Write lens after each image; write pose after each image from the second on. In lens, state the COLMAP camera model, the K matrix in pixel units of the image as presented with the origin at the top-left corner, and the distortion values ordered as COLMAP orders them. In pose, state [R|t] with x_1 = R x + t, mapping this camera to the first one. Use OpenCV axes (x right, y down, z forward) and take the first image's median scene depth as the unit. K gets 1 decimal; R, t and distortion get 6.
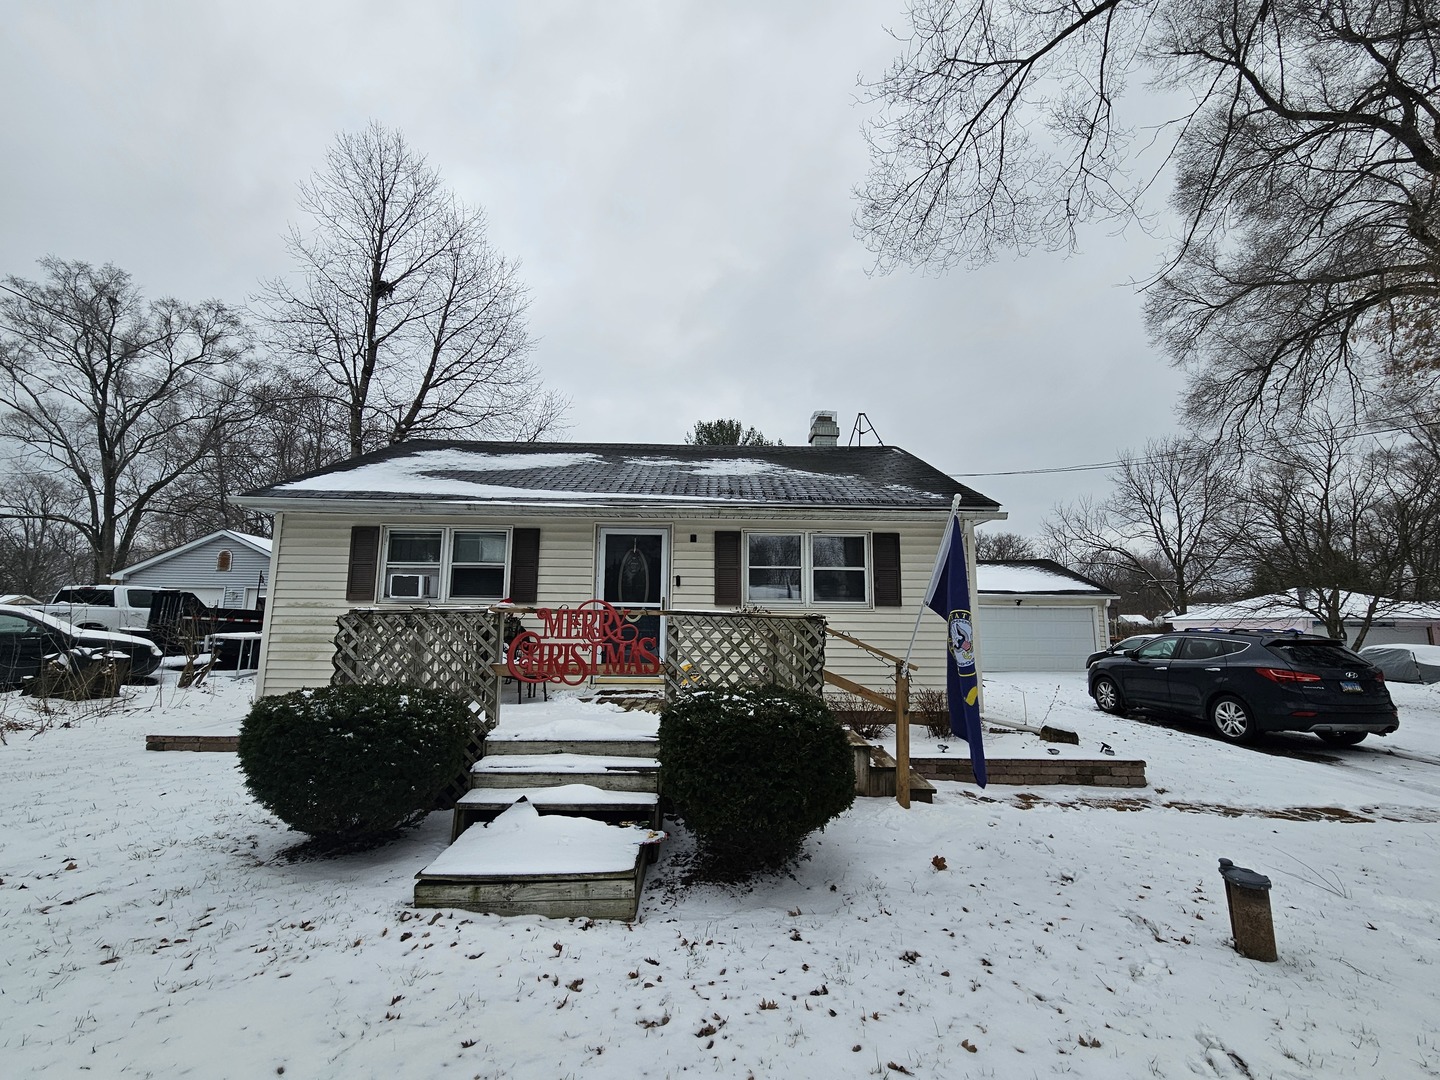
lens RADIAL K [[591.8, 0, 720.0], [0, 591.8, 540.0], [0, 0, 1]] dist [0.000428, 0.000151]
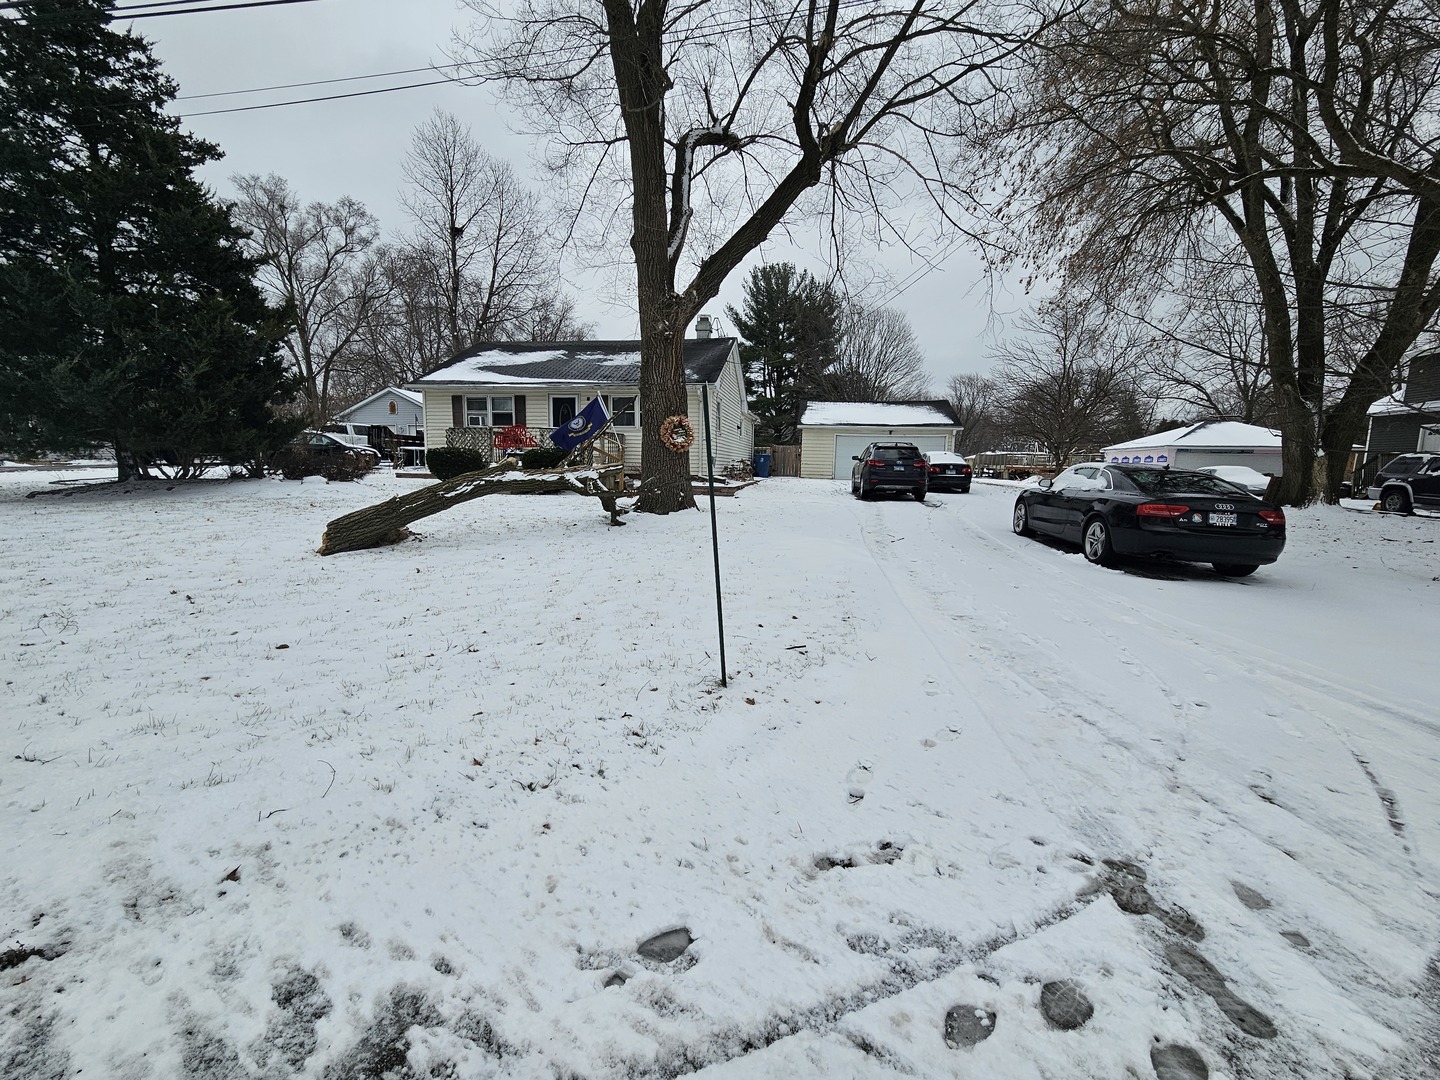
lens RADIAL K [[591.8, 0, 720.0], [0, 591.8, 540.0], [0, 0, 1]] dist [0.000428, 0.000151]
pose [[0.983436, 0.030255, -0.178714, 0.391778], [0.018506, 0.964059, 0.265044, -0.032841], [0.180310, -0.263961, 0.947530, -0.538915]]
